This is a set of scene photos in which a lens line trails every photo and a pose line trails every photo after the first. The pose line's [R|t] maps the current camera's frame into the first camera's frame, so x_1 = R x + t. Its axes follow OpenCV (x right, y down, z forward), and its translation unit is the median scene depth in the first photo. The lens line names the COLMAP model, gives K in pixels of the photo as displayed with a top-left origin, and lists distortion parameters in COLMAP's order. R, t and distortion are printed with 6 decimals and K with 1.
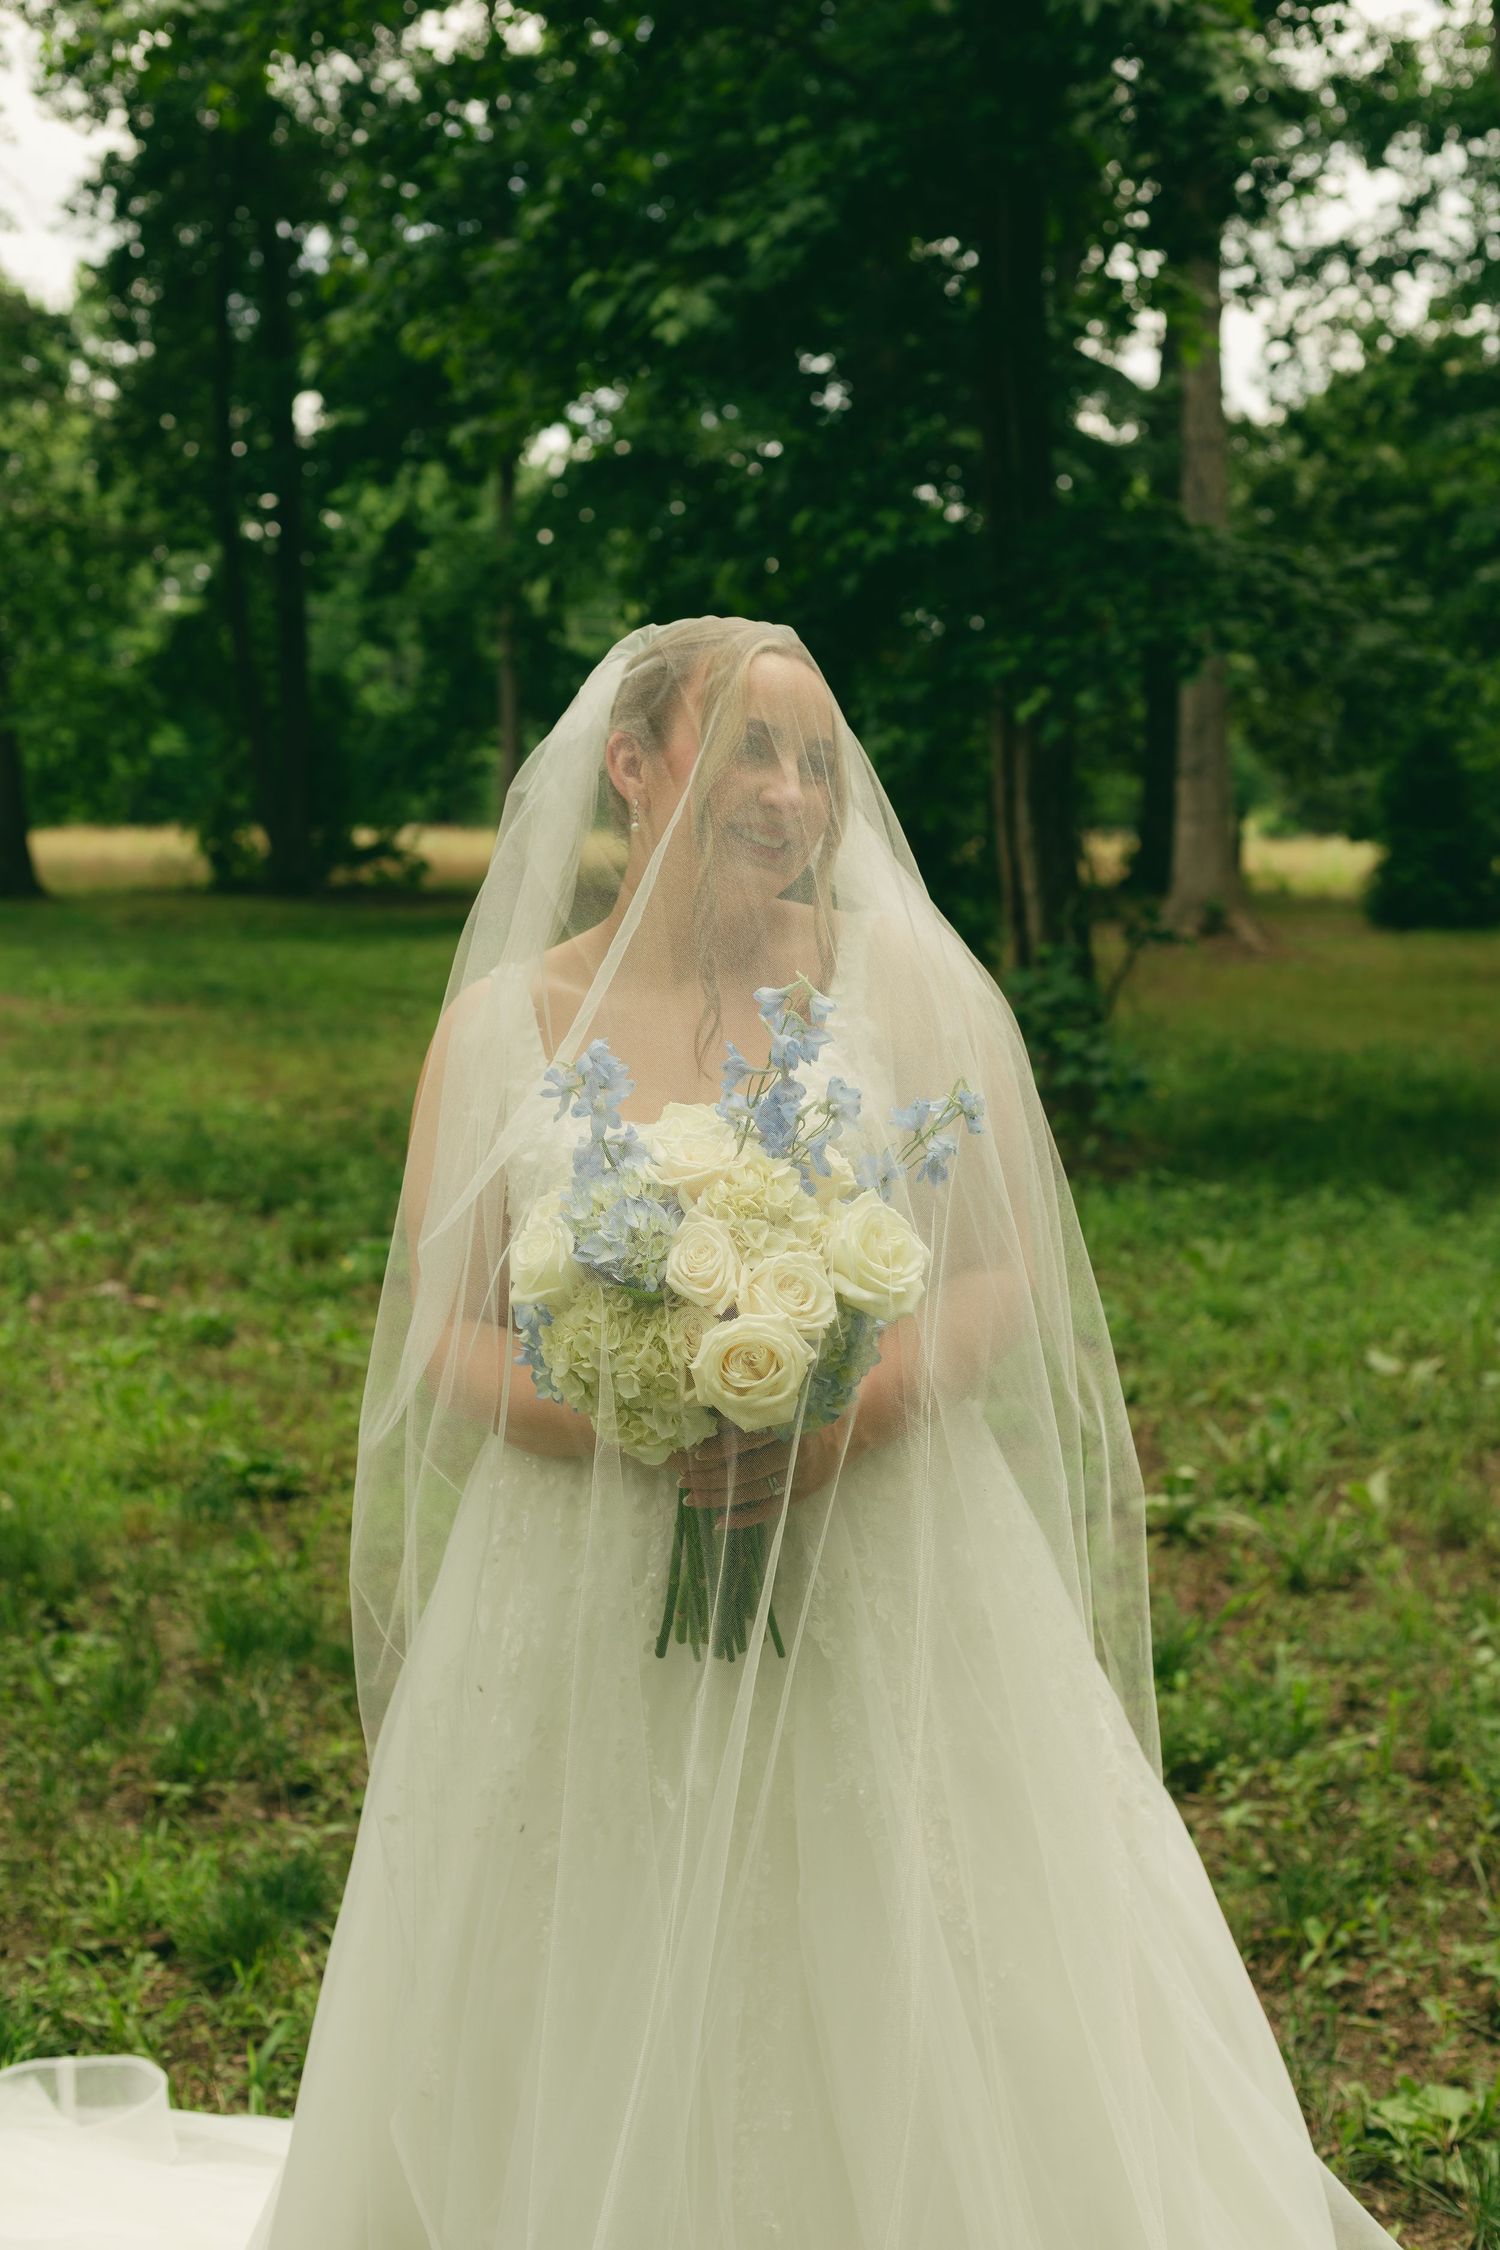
lens RADIAL K [[3290.9, 0, 797.5], [0, 3290.9, 1058.9], [0, 0, 1]] dist [0.037473, -0.081536]
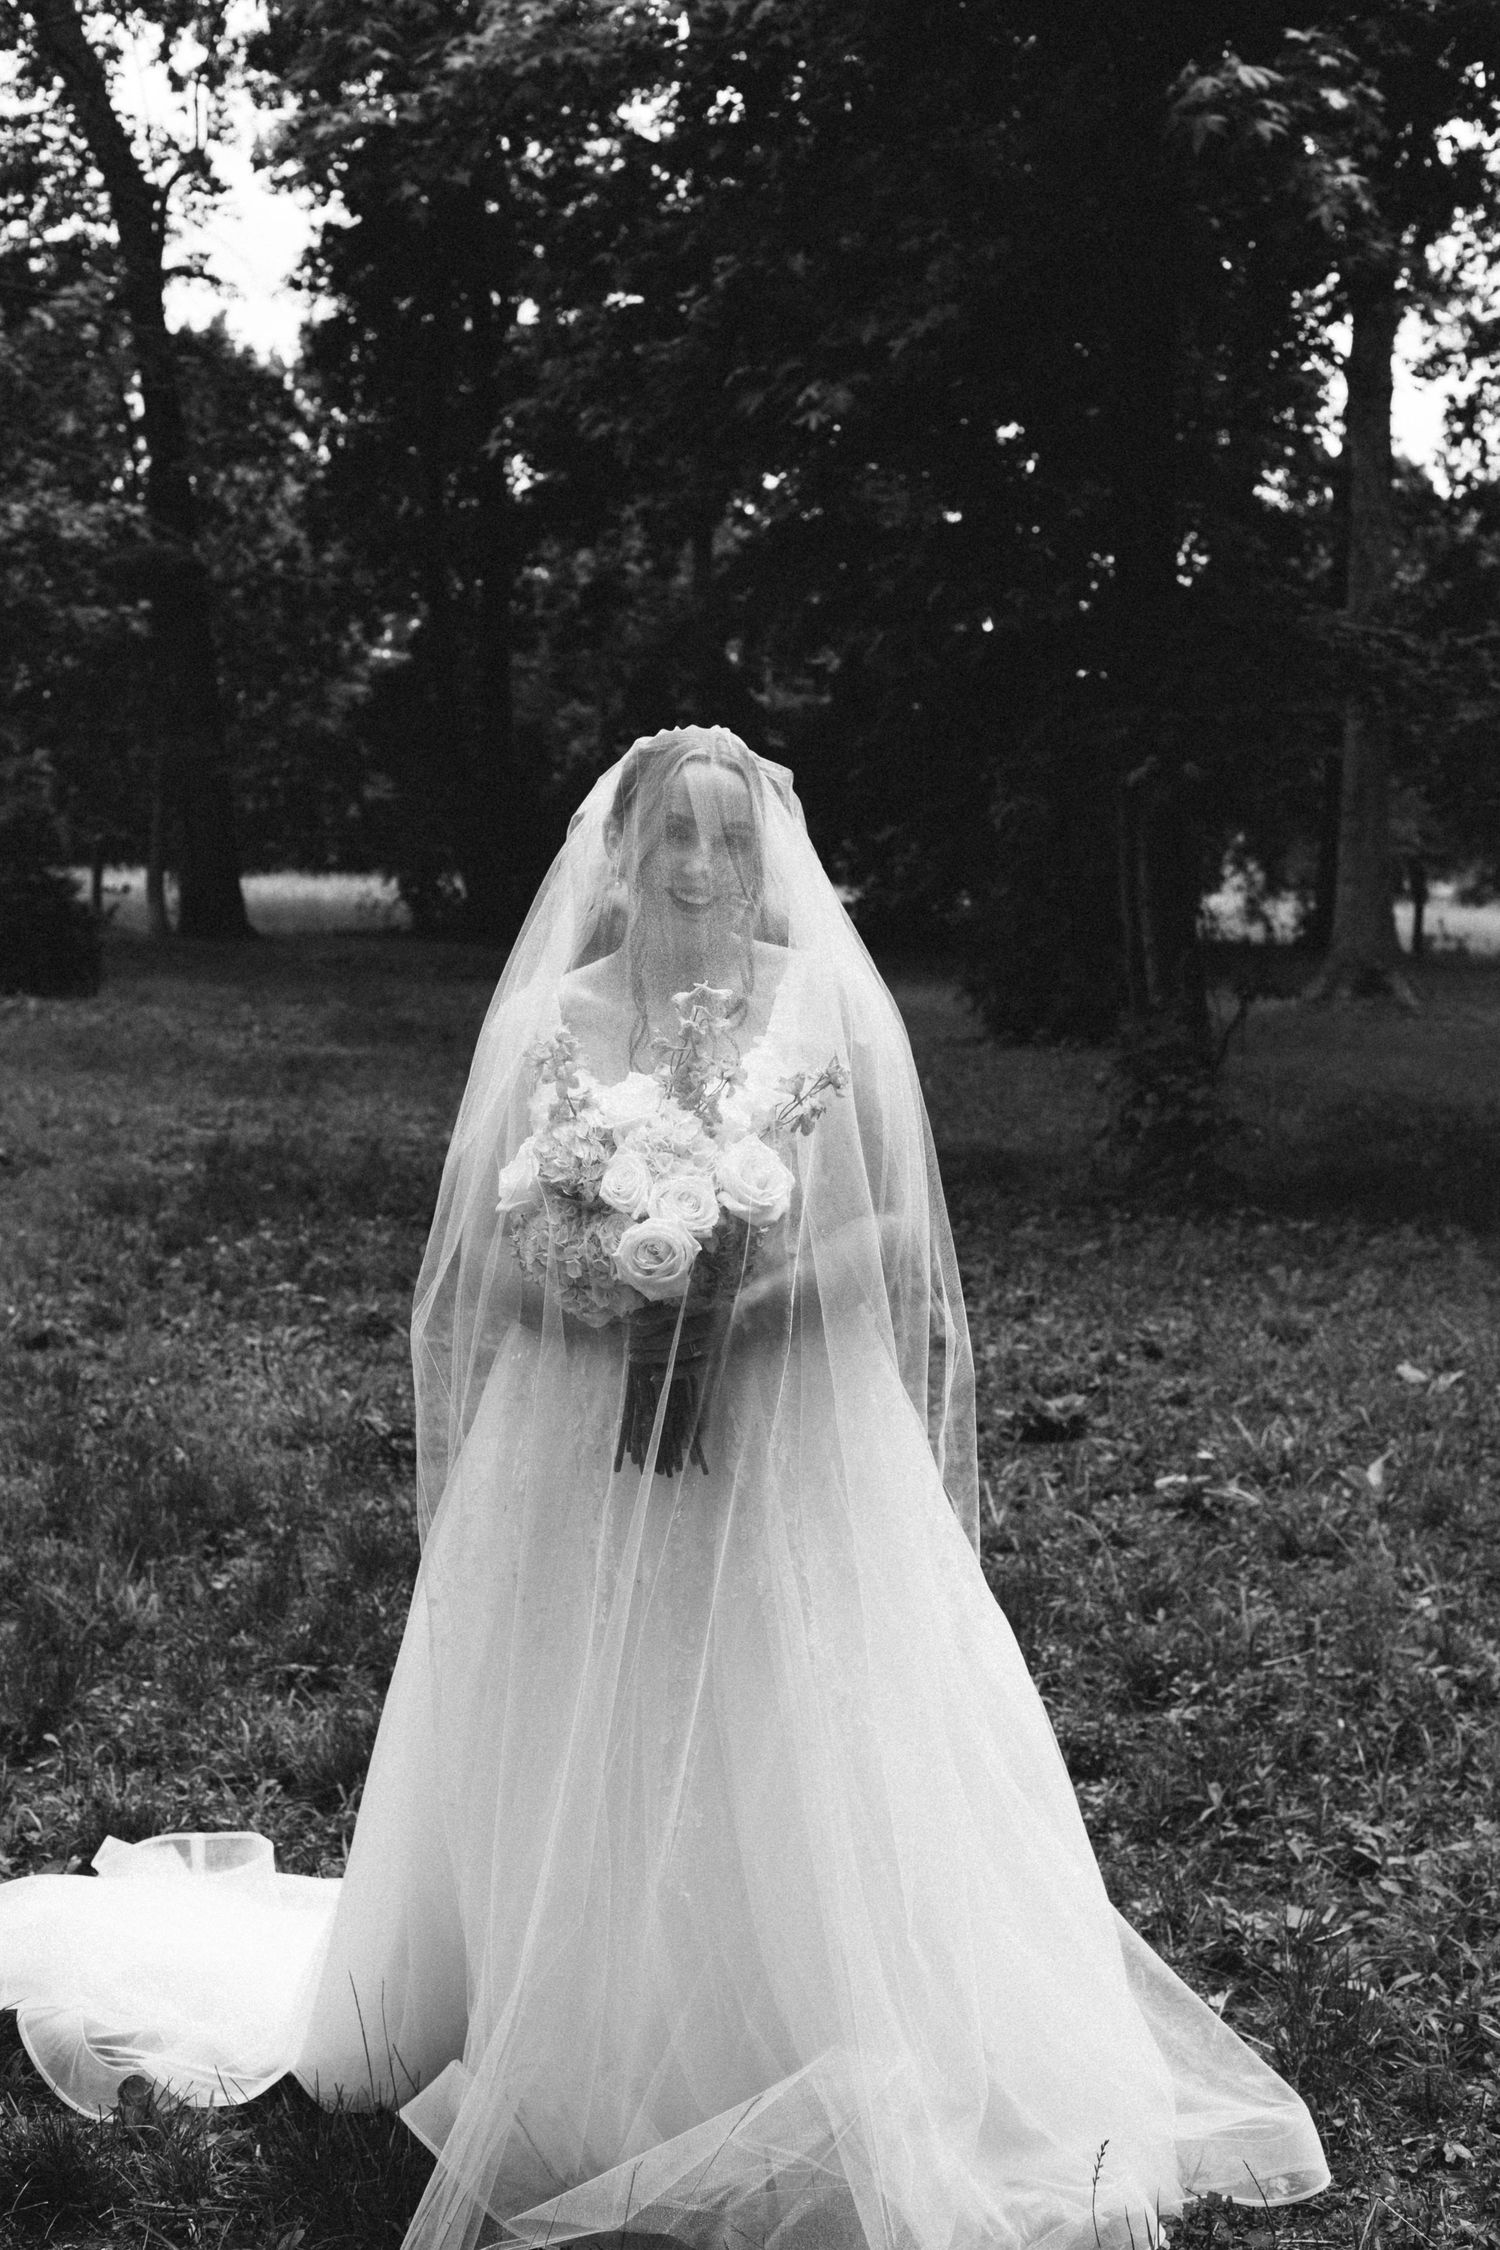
lens RADIAL K [[3285.6, 0, 750.0], [0, 3285.6, 1125.0], [0, 0, 1]] dist [-0.009724, 0.076568]
pose [[0.996926, 0.021958, -0.075215, 0.041001], [-0.021675, 0.999755, 0.004576, 0.009416], [0.075297, -0.002932, 0.997157, -0.126469]]
